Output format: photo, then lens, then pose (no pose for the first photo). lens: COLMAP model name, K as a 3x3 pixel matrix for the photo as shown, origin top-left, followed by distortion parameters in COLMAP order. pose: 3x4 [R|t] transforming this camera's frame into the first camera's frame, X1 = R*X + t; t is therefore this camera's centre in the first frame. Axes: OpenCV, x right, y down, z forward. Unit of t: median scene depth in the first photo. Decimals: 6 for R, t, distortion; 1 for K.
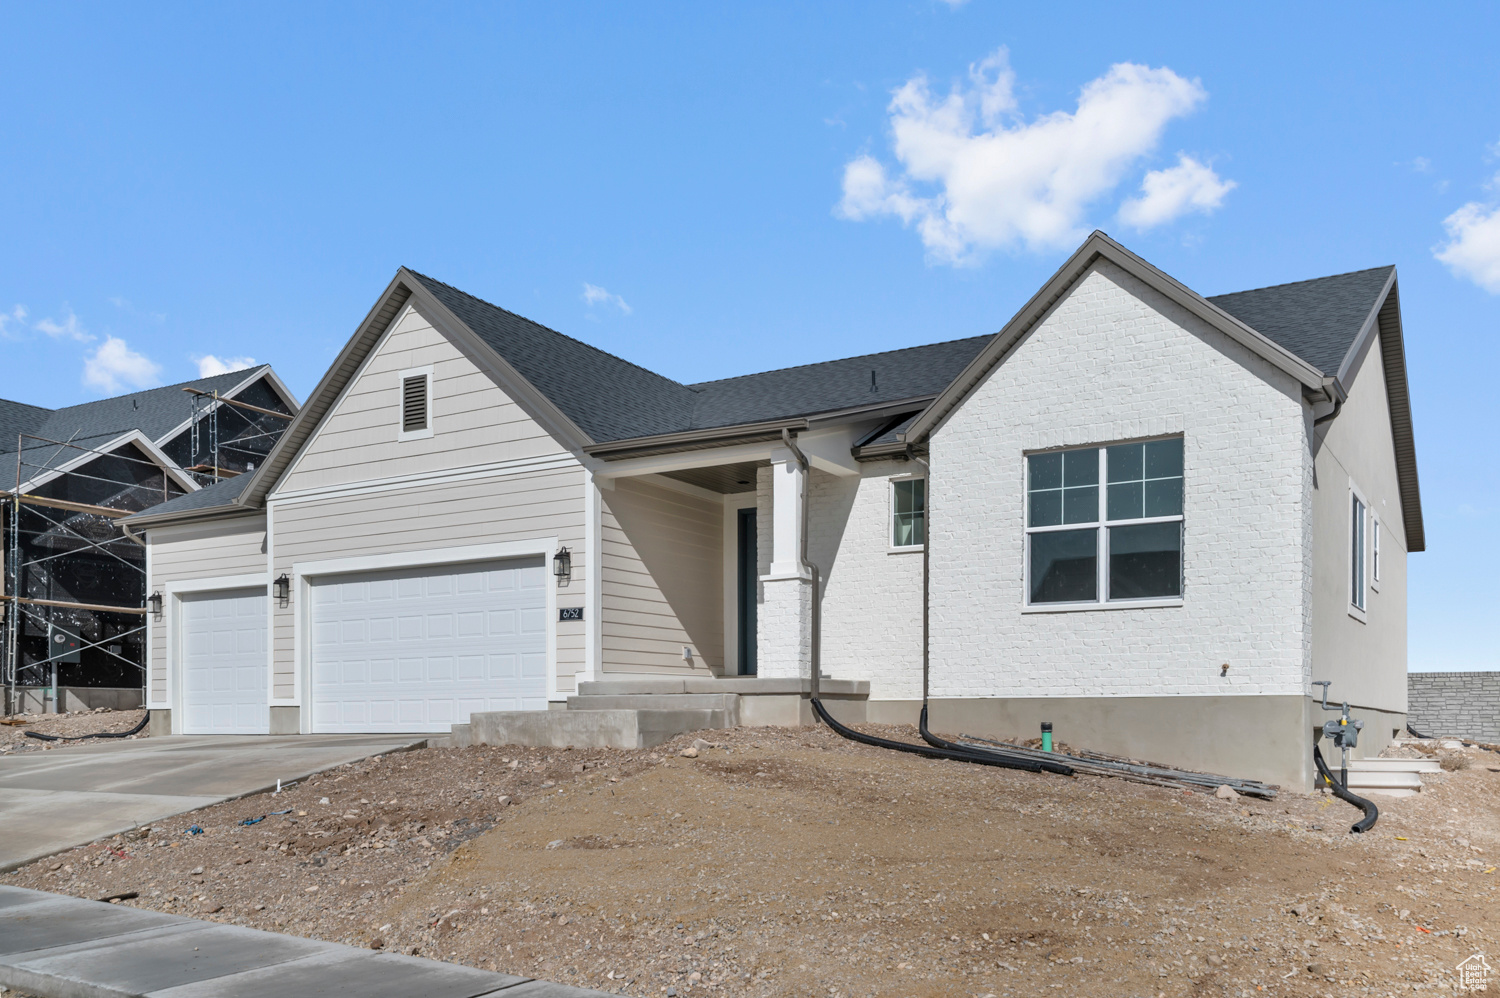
lens RADIAL K [[1223.1, 0, 756.8], [0, 1223.1, 572.2], [0, 0, 1]] dist [0.039764, 0.006702]
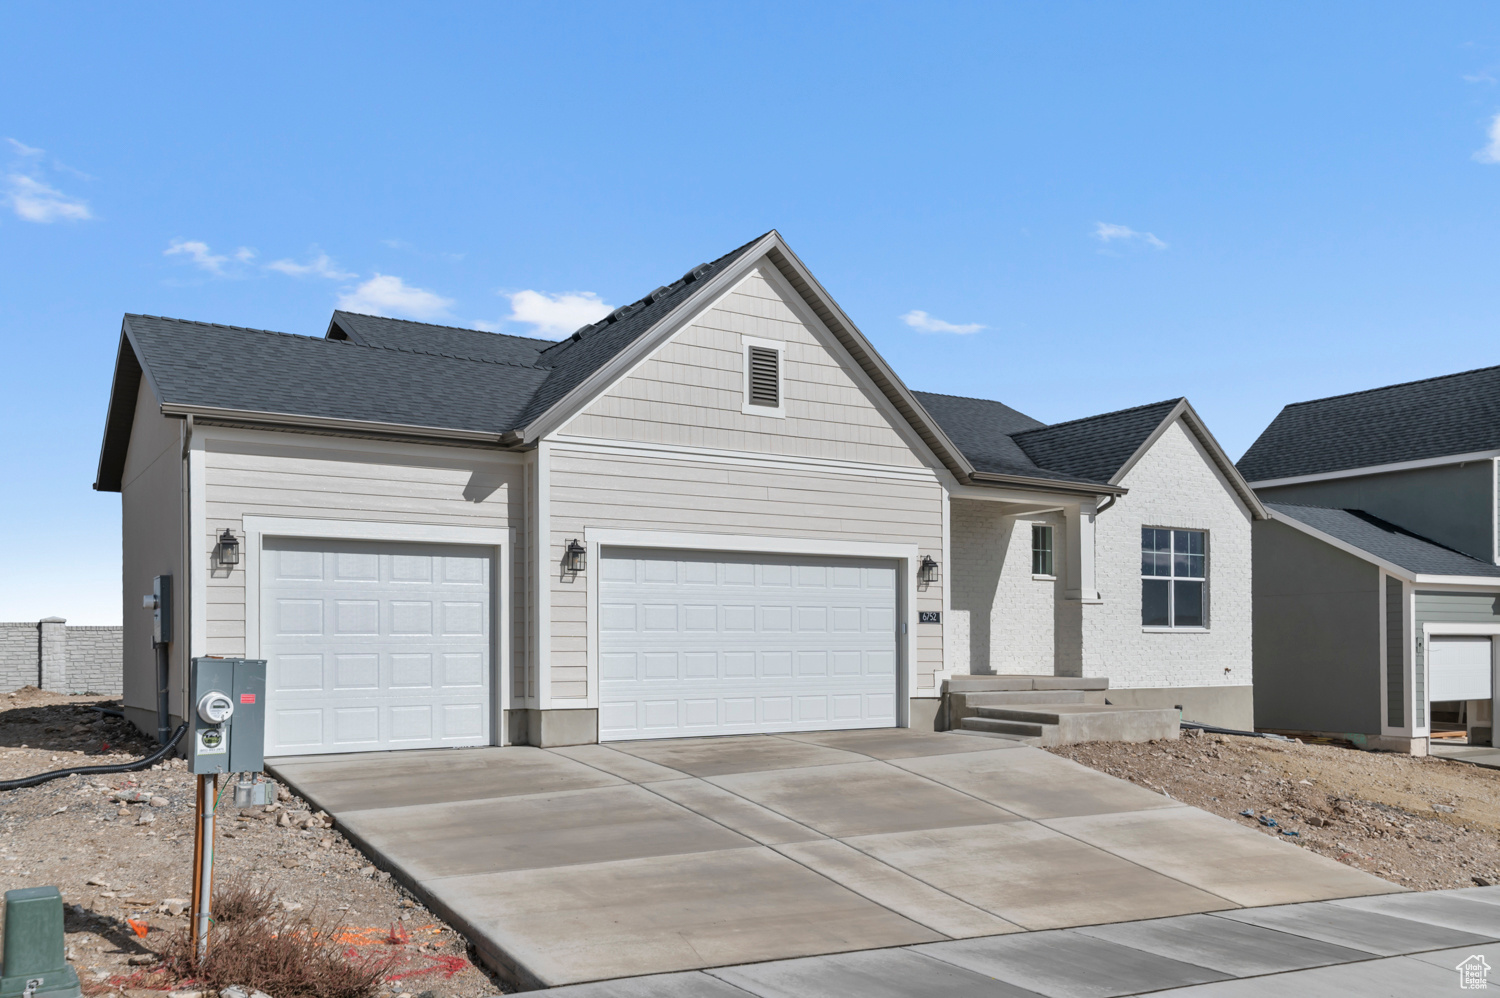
lens RADIAL K [[1223.1, 0, 747.4], [0, 1223.1, 495.3], [0, 0, 1]] dist [0.039764, 0.006702]
pose [[0.470156, 0.109030, 0.875823, -1.230809], [-0.105257, 0.992185, -0.067012, 0.016837], [-0.876284, -0.060680, 0.477958, 0.637869]]
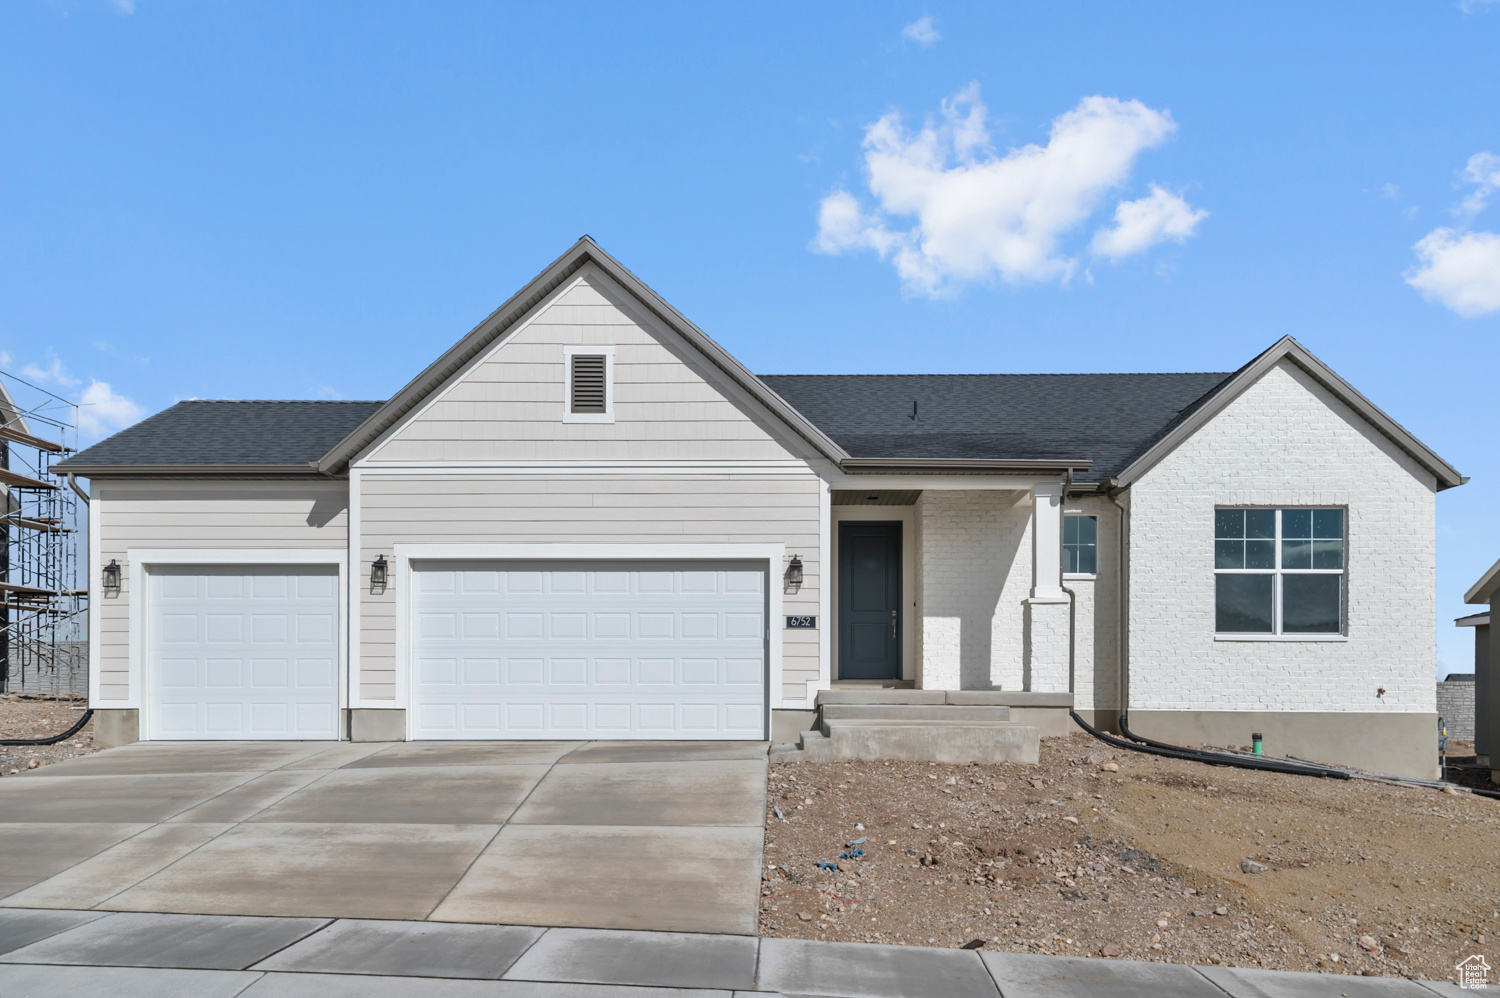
lens RADIAL K [[1184.5, 0, 760.5], [0, 1184.5, 550.6], [0, 0, 1]] dist [0.046490, 0.000769]
pose [[0.876617, 0.061884, 0.477193, -0.662245], [-0.064124, 0.997874, -0.011611, -0.011029], [-0.476897, -0.020421, 0.878722, 0.167350]]
